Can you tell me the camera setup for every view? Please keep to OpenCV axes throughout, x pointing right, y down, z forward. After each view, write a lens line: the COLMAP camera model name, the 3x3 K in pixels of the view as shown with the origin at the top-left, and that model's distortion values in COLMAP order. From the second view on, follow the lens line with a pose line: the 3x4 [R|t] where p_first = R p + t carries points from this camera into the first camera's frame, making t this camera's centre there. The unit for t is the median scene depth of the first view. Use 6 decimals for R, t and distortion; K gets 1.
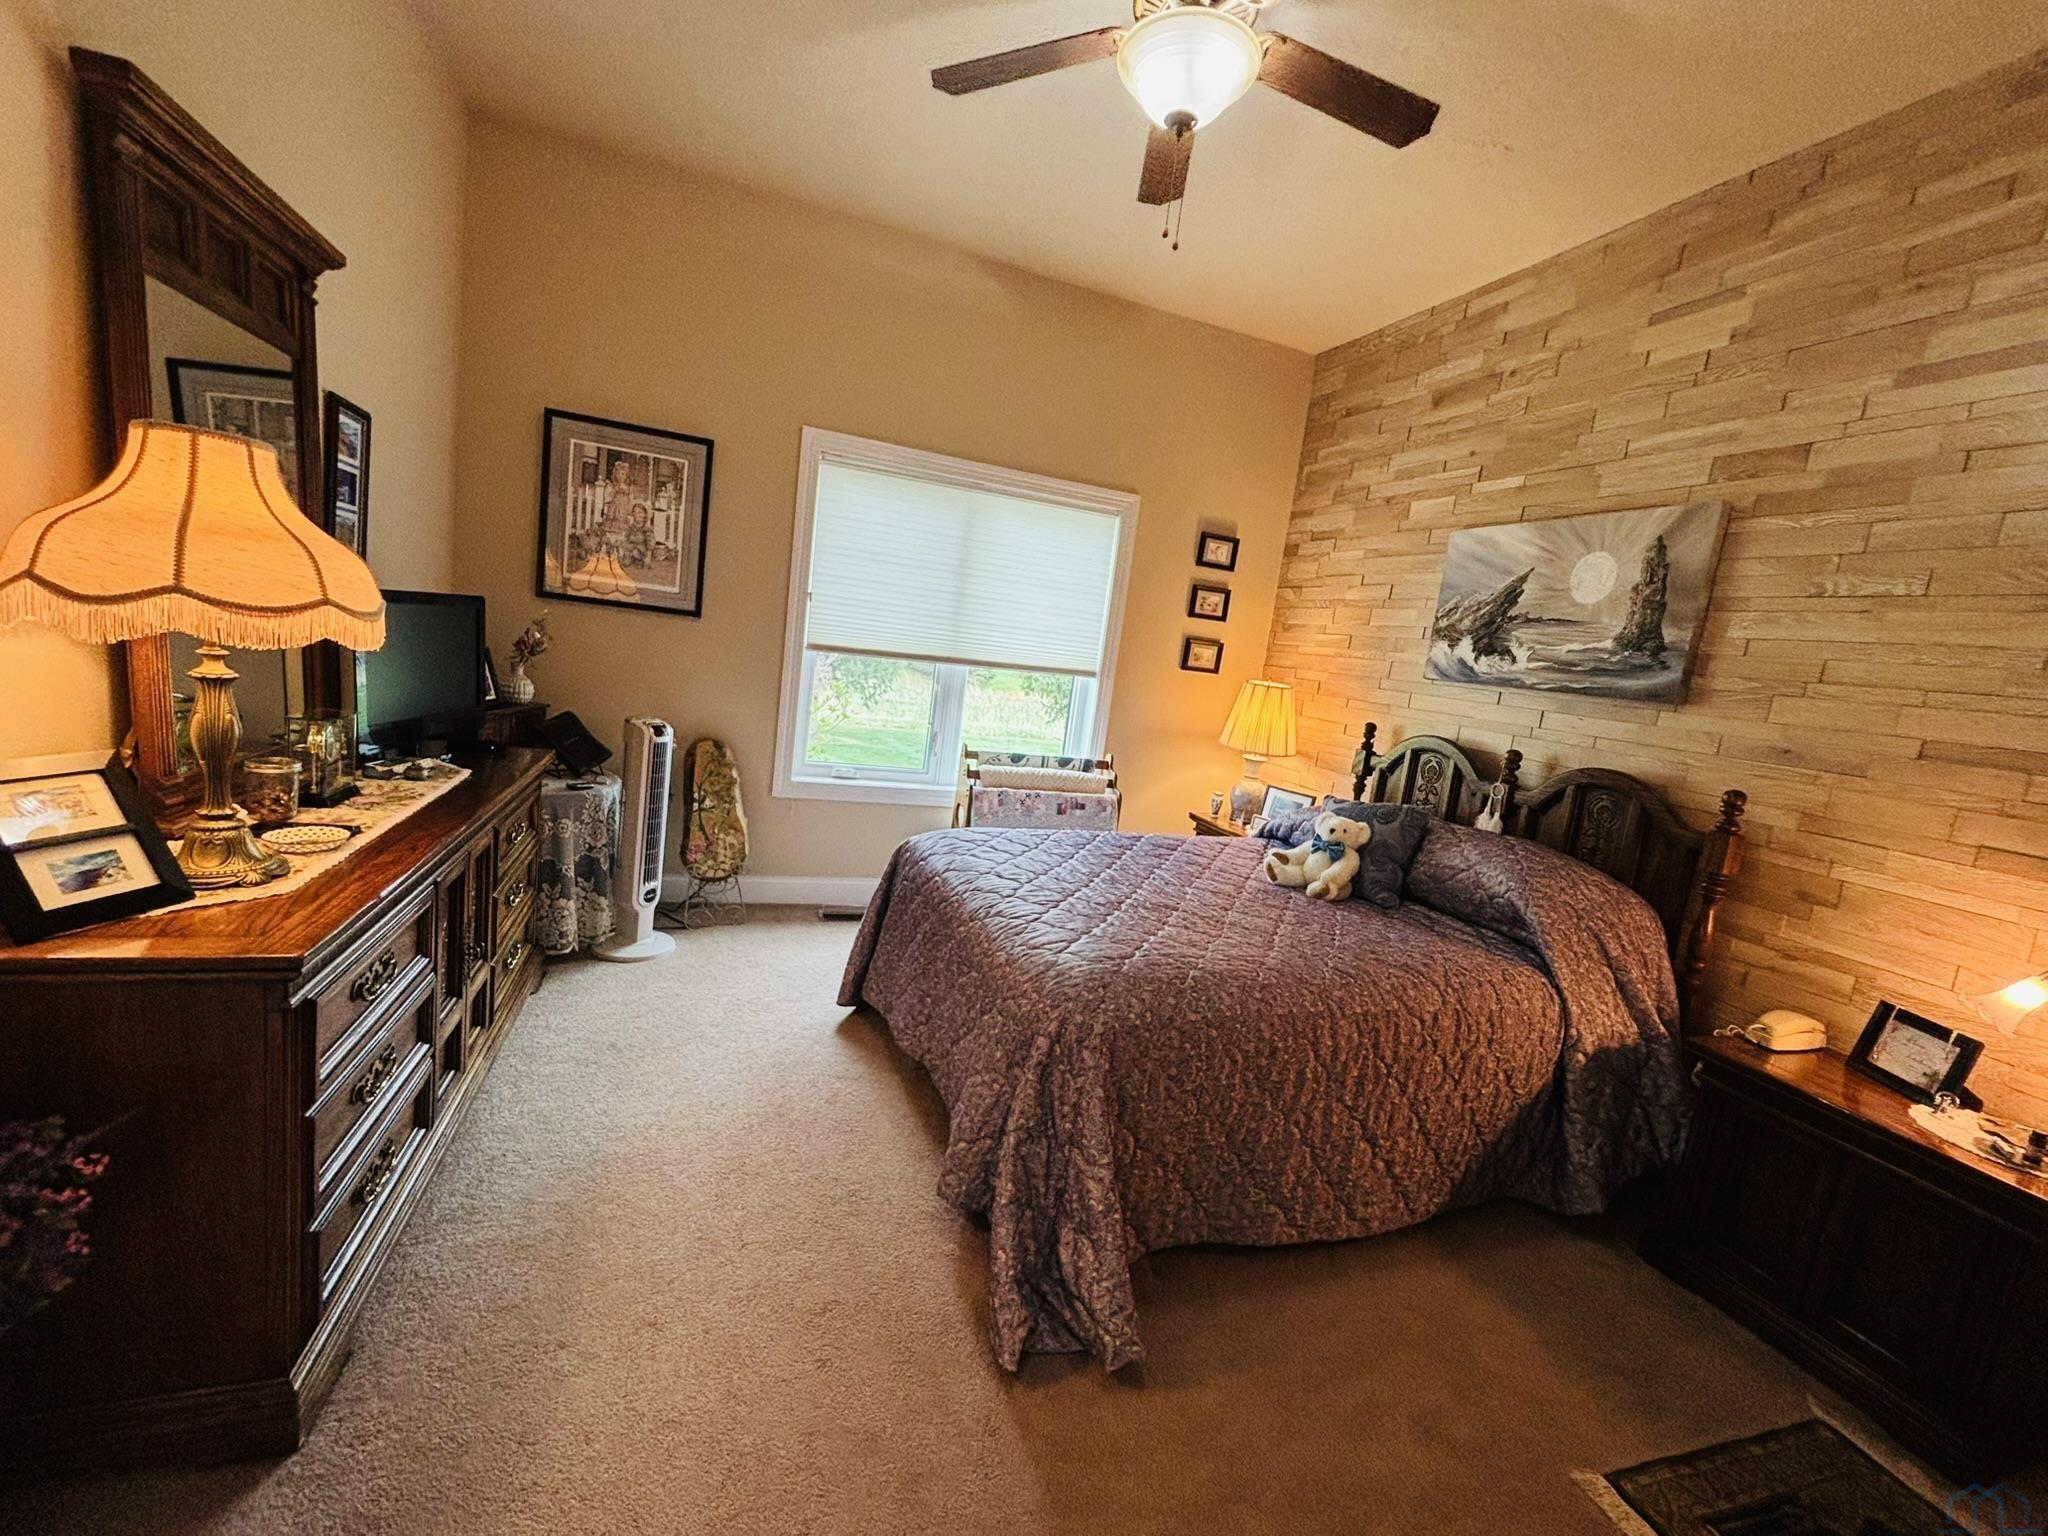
lens RADIAL K [[831.4, 0, 1024.0], [0, 831.4, 768.0], [0, 0, 1]] dist [-0.002348, 0.000145]
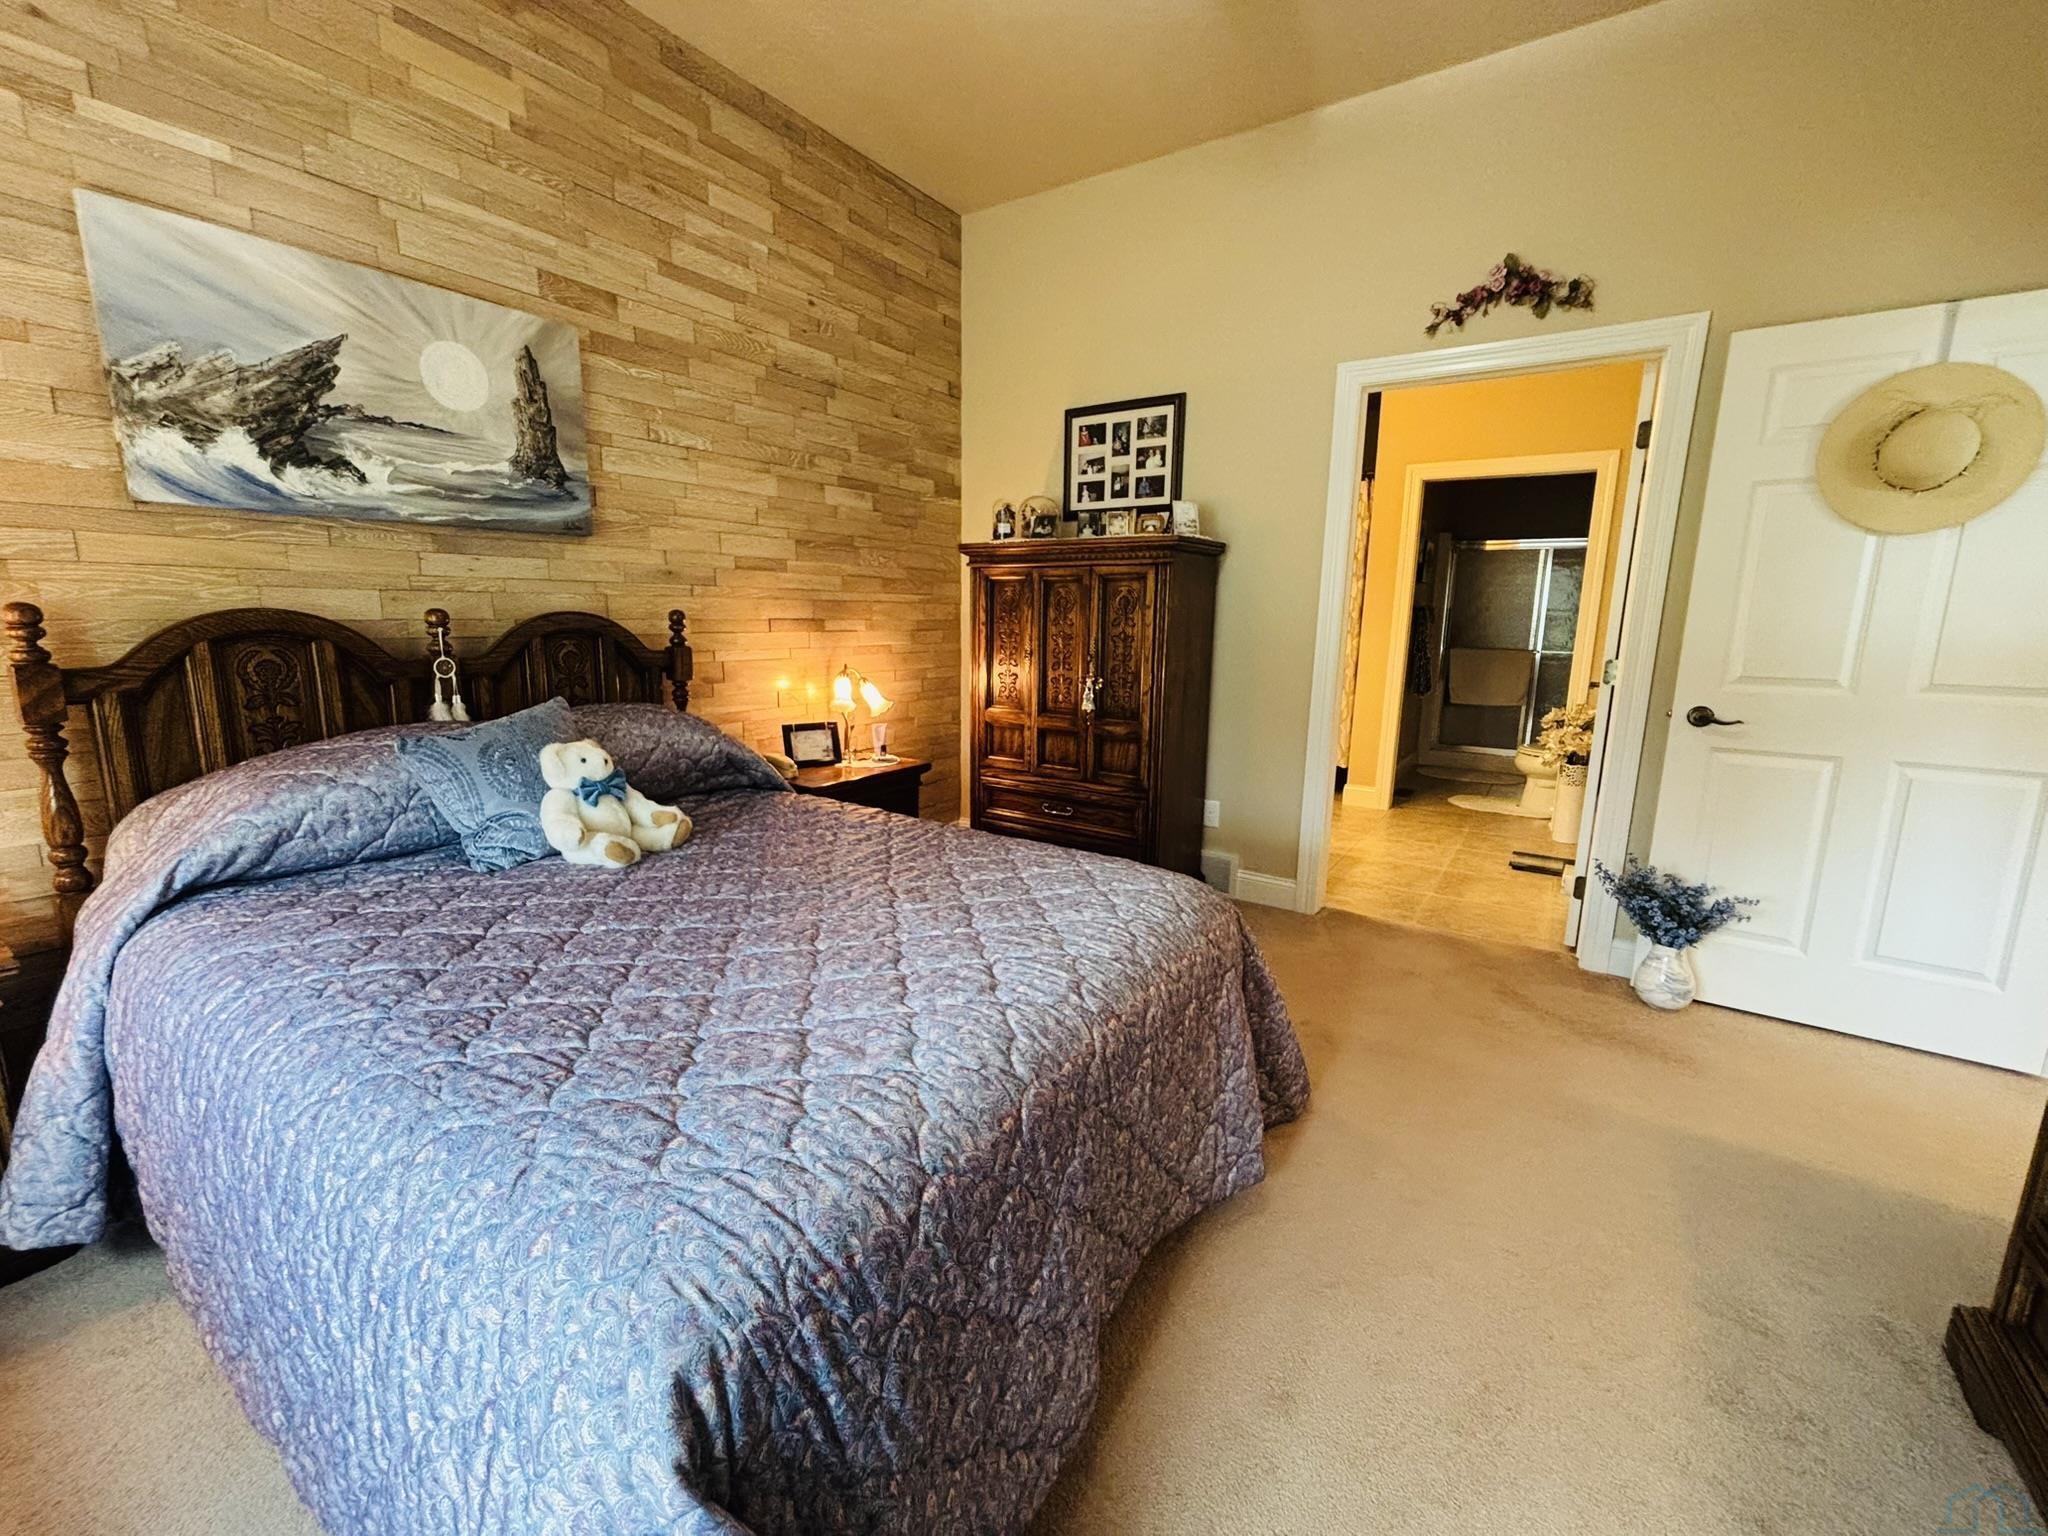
lens RADIAL K [[831.4, 0, 1024.0], [0, 831.4, 768.0], [0, 0, 1]] dist [-0.002348, 0.000145]
pose [[-0.589958, -0.279289, 0.757593, -0.315136], [0.031384, 0.929632, 0.367151, -0.143271], [-0.806824, 0.240380, -0.539678, 0.997743]]
